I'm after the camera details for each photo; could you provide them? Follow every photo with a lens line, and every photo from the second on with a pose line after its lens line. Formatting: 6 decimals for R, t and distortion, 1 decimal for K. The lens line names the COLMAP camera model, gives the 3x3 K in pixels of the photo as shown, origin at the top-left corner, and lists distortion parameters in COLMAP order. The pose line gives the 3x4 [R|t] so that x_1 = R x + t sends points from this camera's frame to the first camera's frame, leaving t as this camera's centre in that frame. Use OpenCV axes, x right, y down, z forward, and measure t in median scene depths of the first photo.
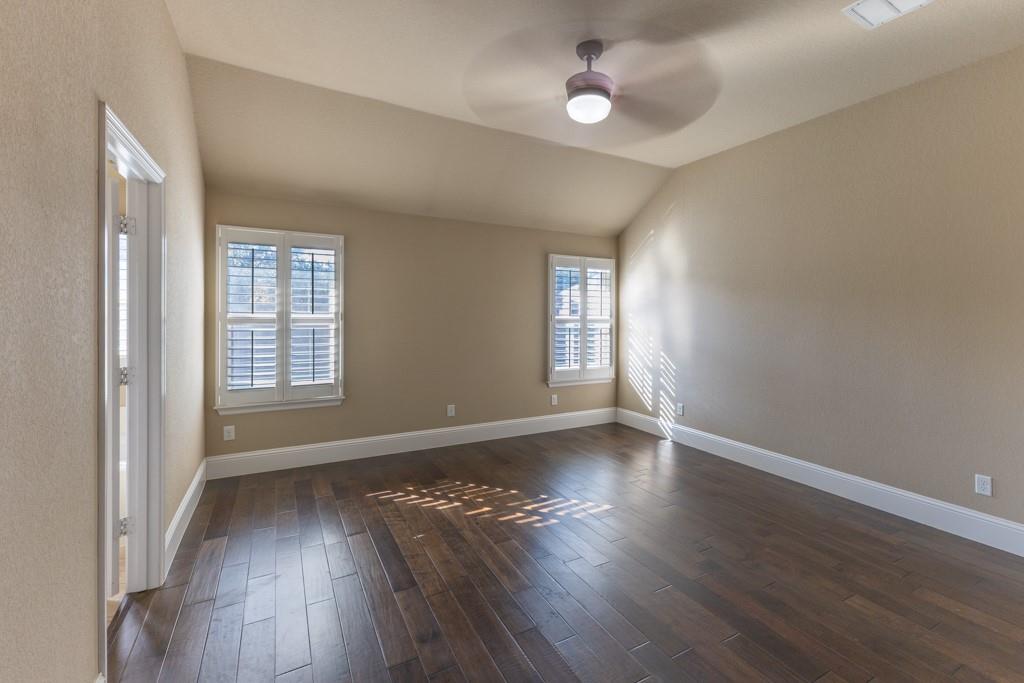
lens RADIAL K [[452.8, 0, 533.2], [0, 452.8, 313.0], [0, 0, 1]] dist [0.010219, 0.000032]
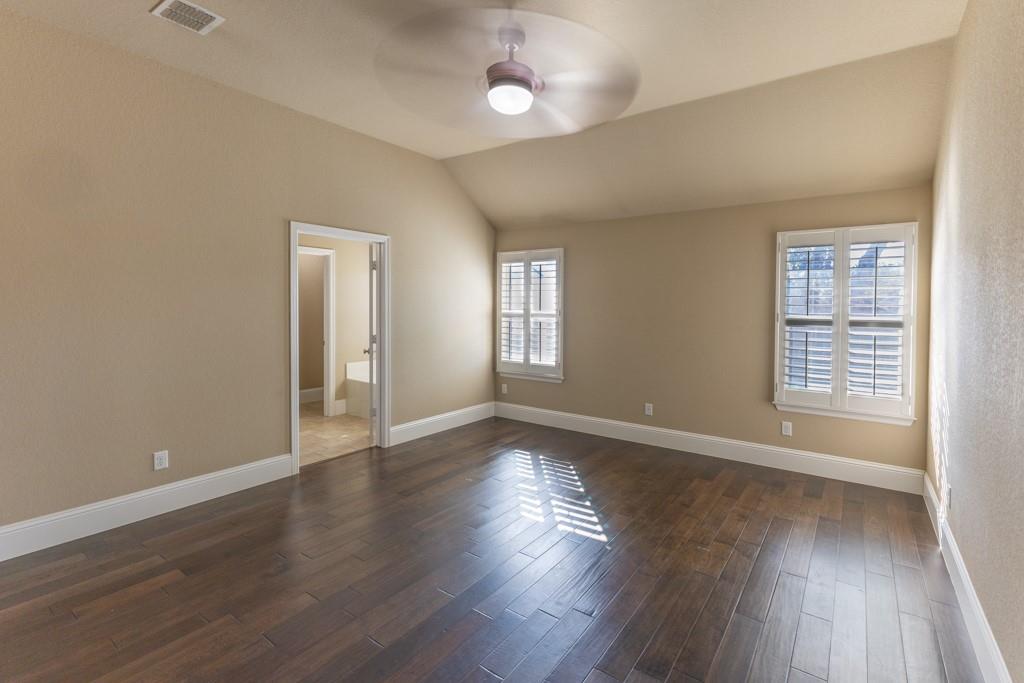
lens RADIAL K [[461.5, 0, 546.3], [0, 461.5, 314.8], [0, 0, 1]] dist [0.011704, -0.000284]
pose [[0.450960, 0.009081, -0.892498, 0.692488], [-0.009717, 0.999939, 0.005264, 0.007477], [0.892491, 0.006299, 0.451021, 0.391599]]
